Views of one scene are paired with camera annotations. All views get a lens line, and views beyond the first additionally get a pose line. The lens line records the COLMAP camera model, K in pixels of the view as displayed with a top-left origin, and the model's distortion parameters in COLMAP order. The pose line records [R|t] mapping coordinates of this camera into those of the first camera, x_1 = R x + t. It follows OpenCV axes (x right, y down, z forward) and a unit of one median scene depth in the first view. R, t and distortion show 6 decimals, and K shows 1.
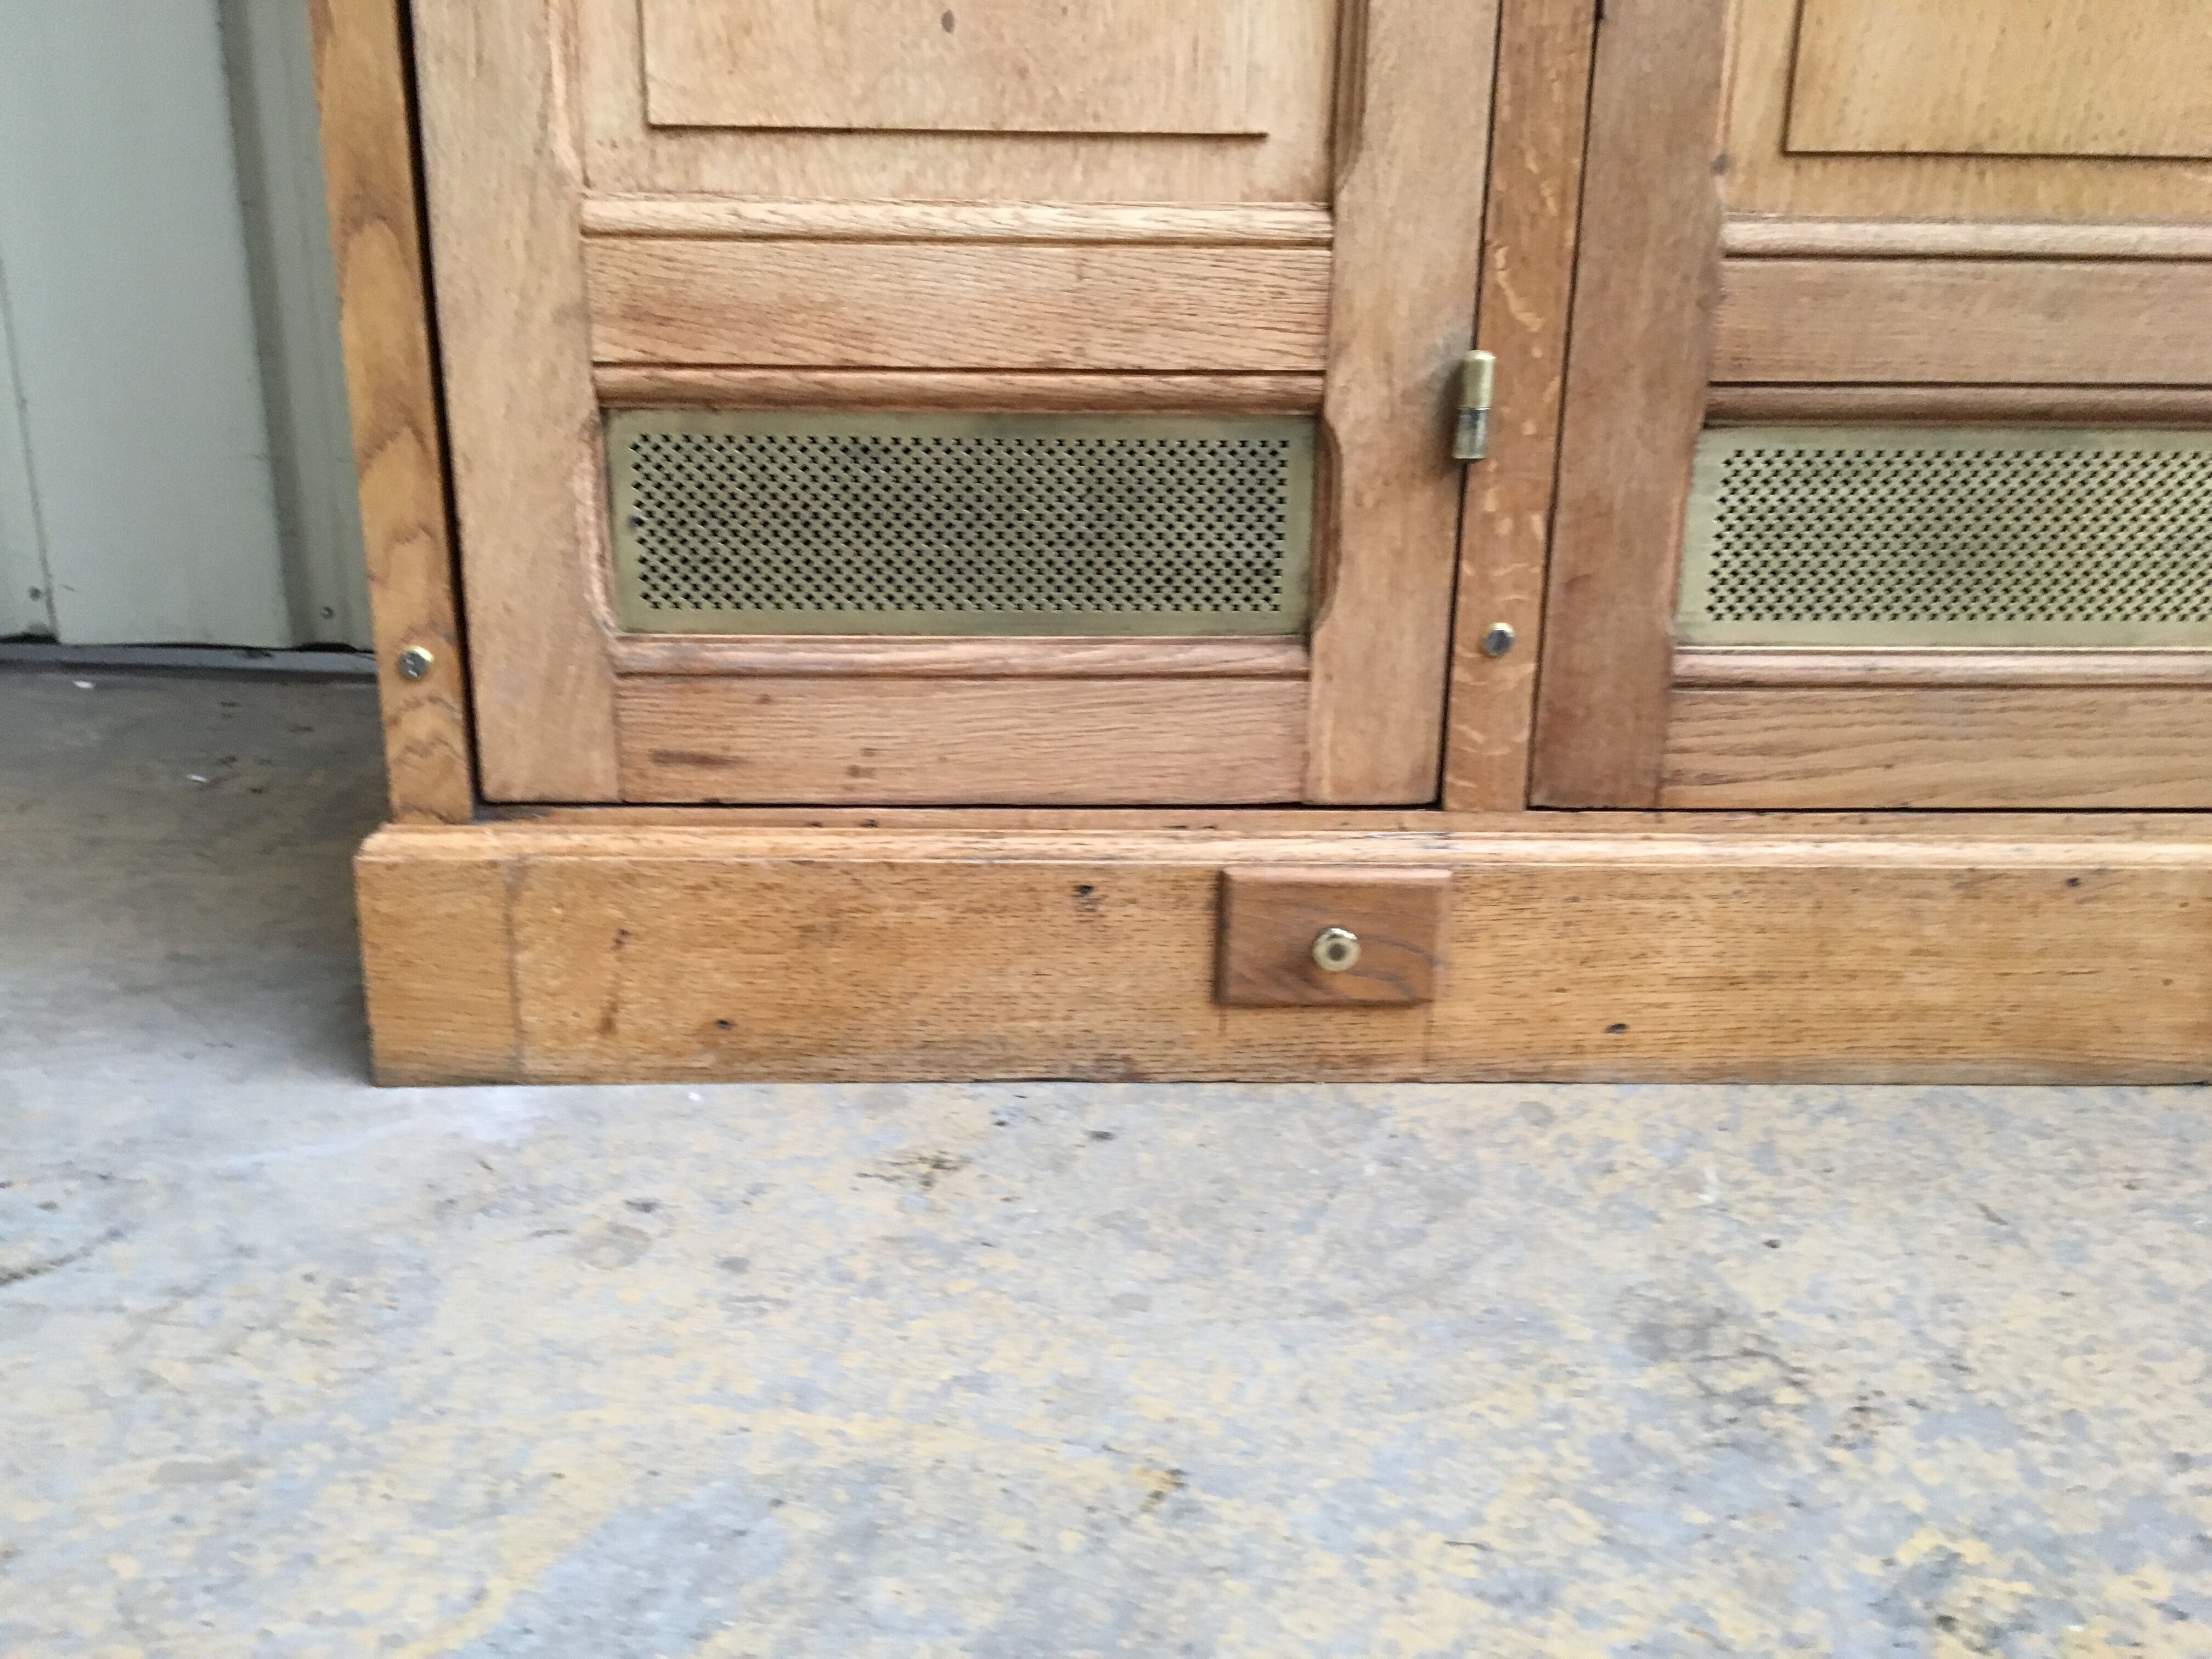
lens RADIAL K [[1861.1, 0, 1105.7], [0, 1861.1, 835.7], [0, 0, 1]] dist [0.105562, -0.161518]
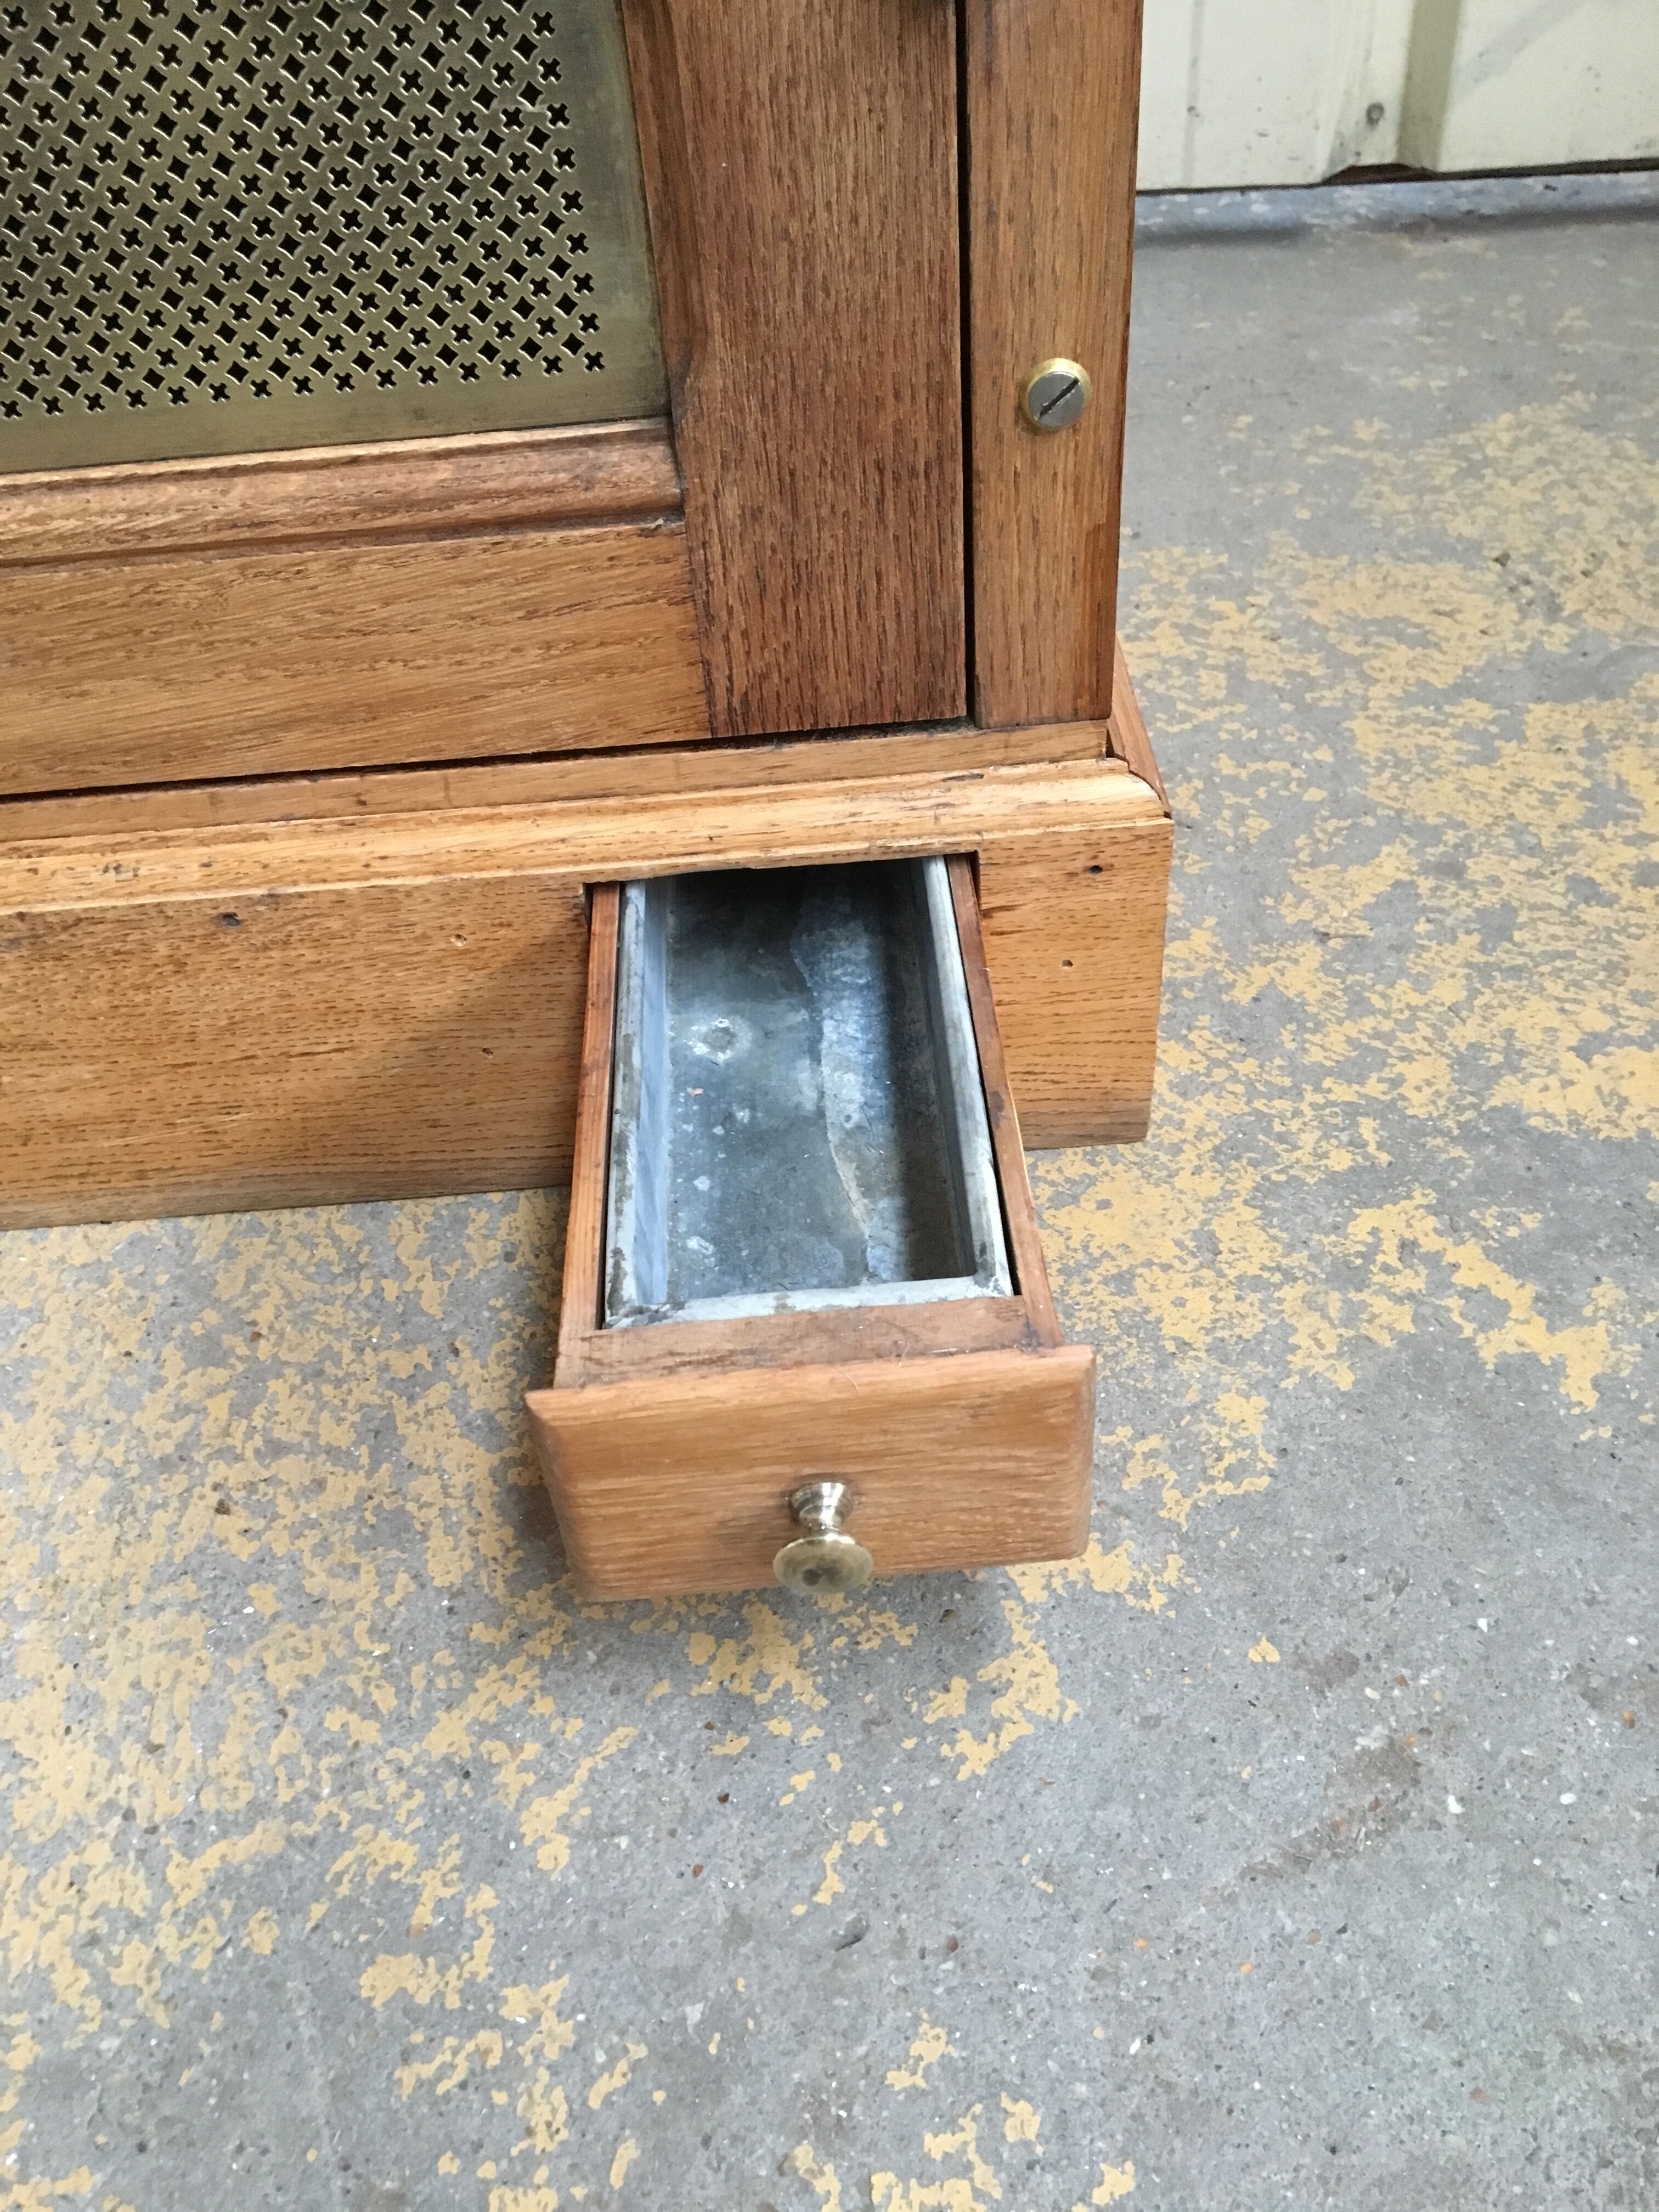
lens RADIAL K [[1867.5, 0, 816.0], [0, 1867.5, 1106.8], [0, 0, 1]] dist [0.116154, -0.207789]
pose [[0.996656, -0.061855, -0.053400, 0.724886], [0.078771, 0.901095, 0.426407, -0.147277], [0.021743, -0.429187, 0.902954, 0.512874]]
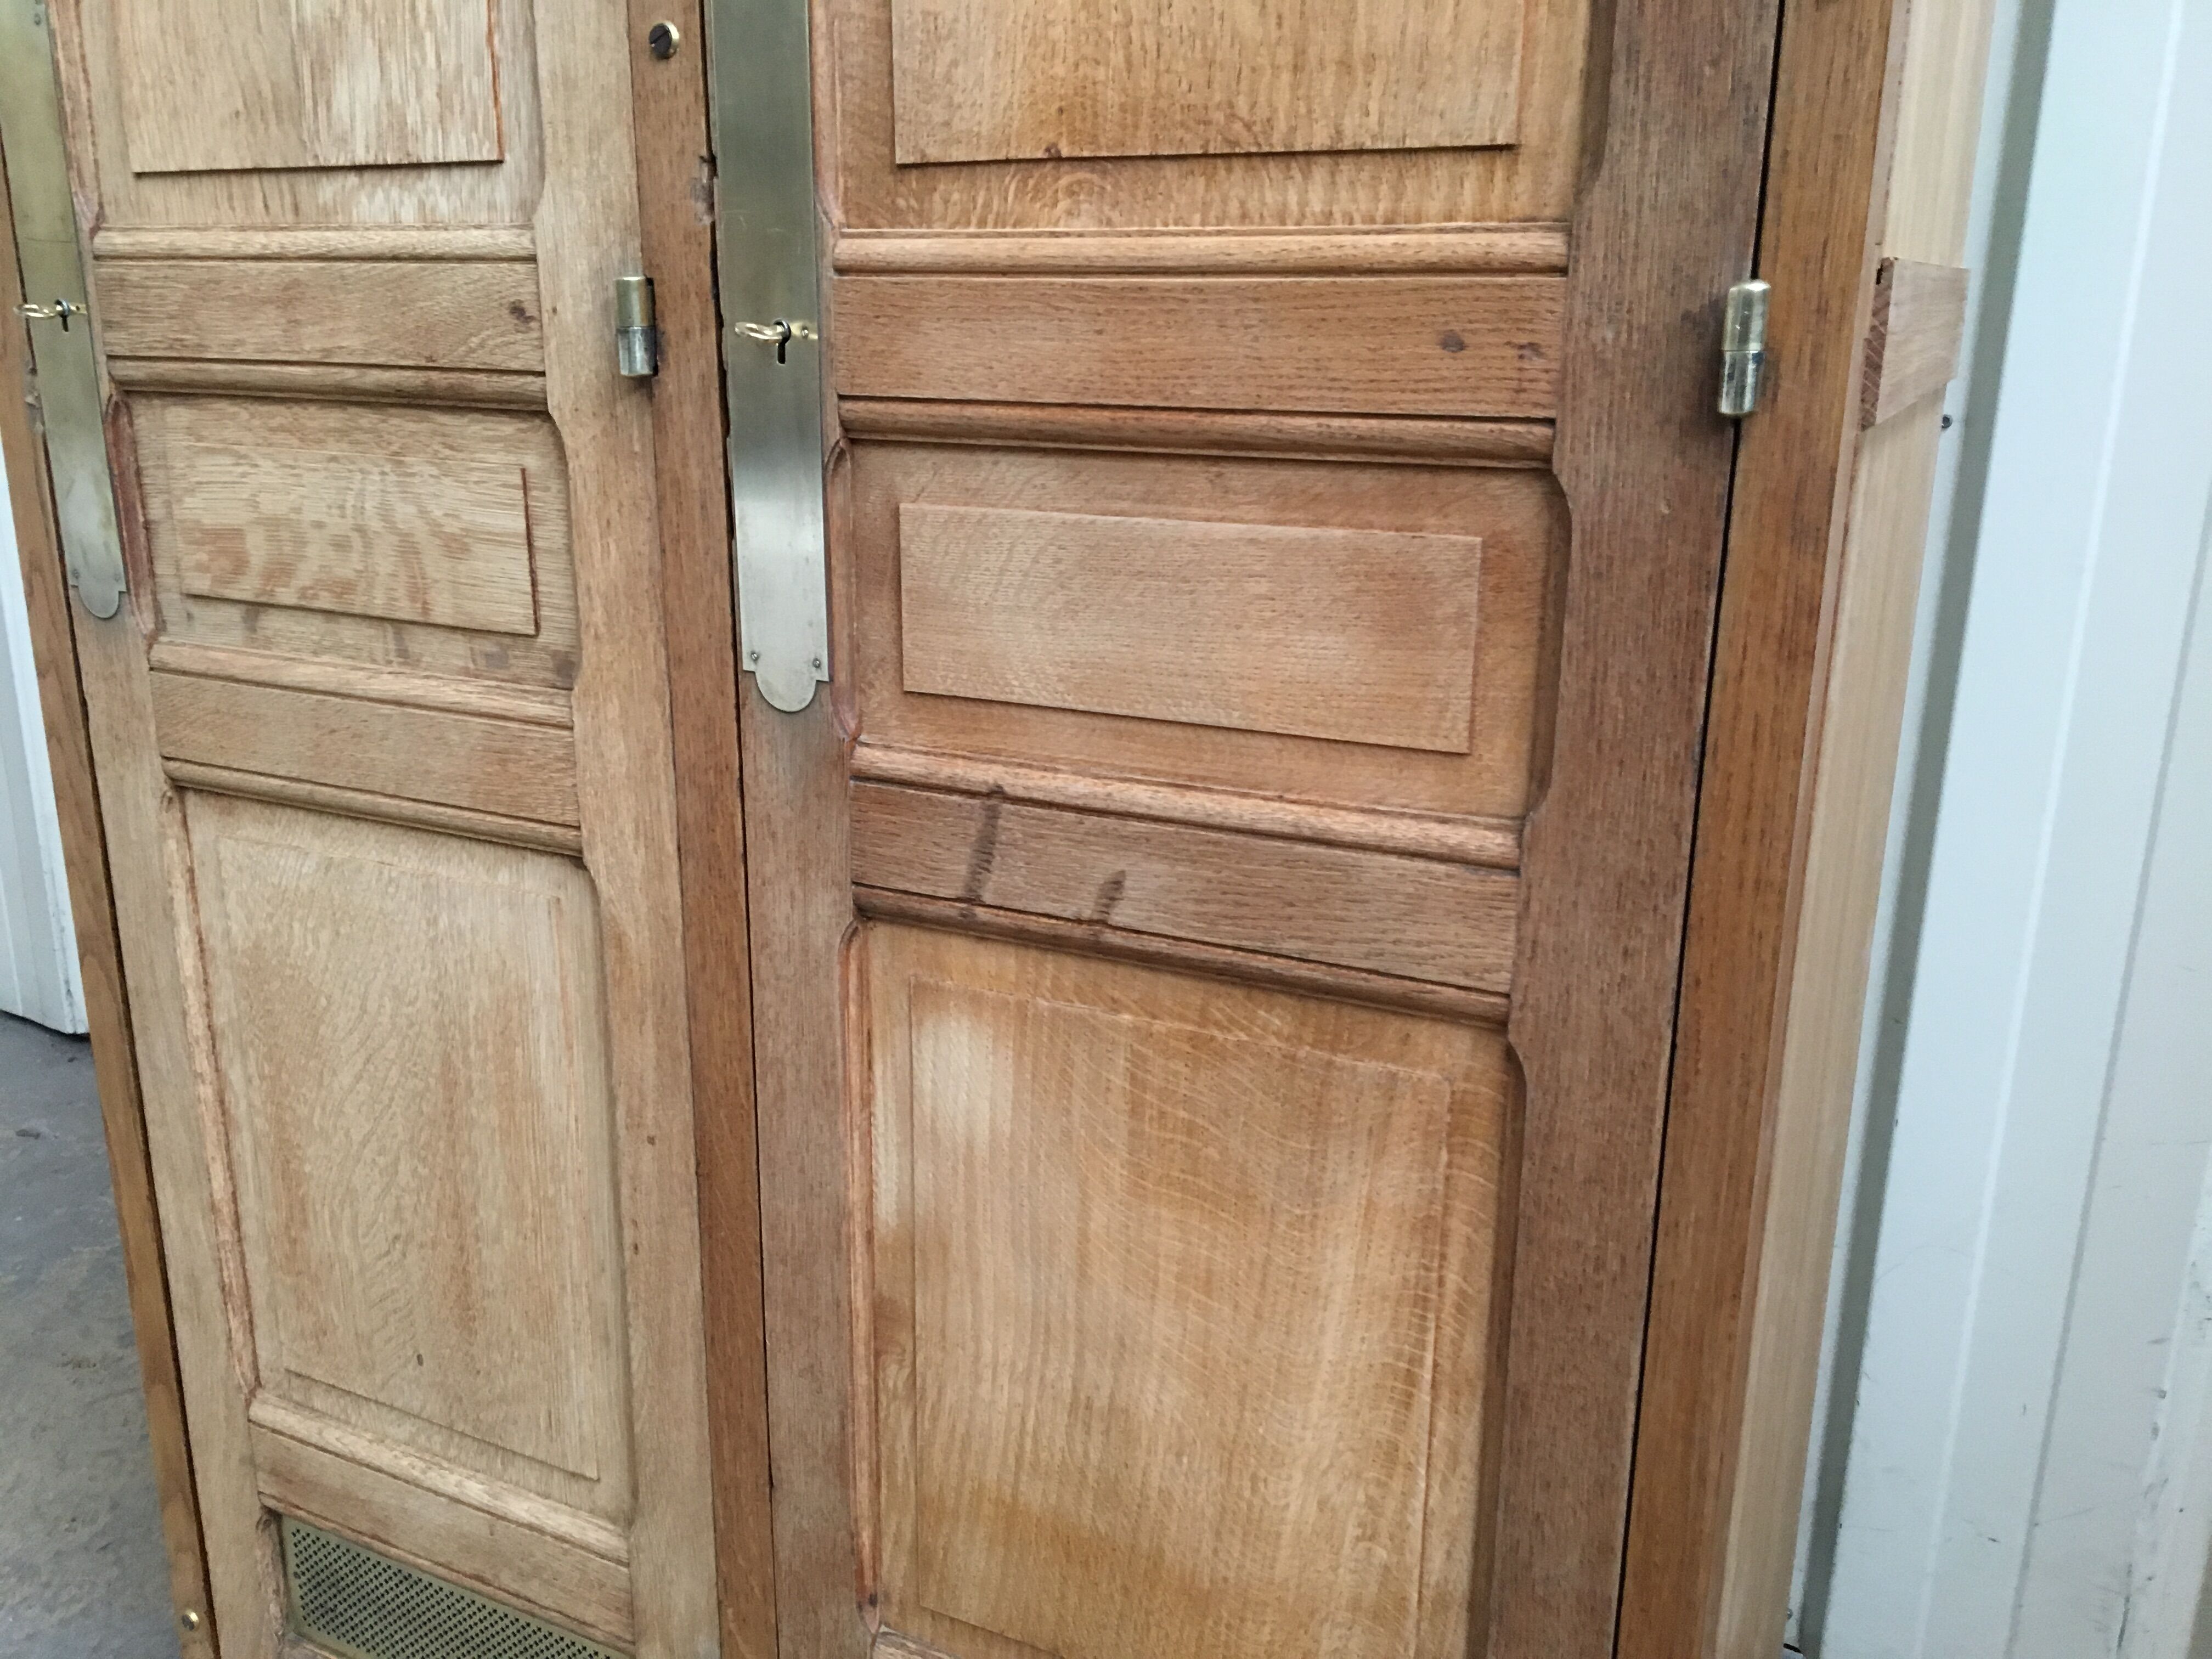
lens RADIAL K [[1871.3, 0, 1072.4], [0, 1871.3, 825.4], [0, 0, 1]] dist [0.065378, -0.080173]
pose [[0.869281, 0.127118, -0.477693, 0.917926], [-0.141716, 0.989892, 0.005532, -0.837468], [0.473568, 0.062887, 0.878509, -0.083516]]
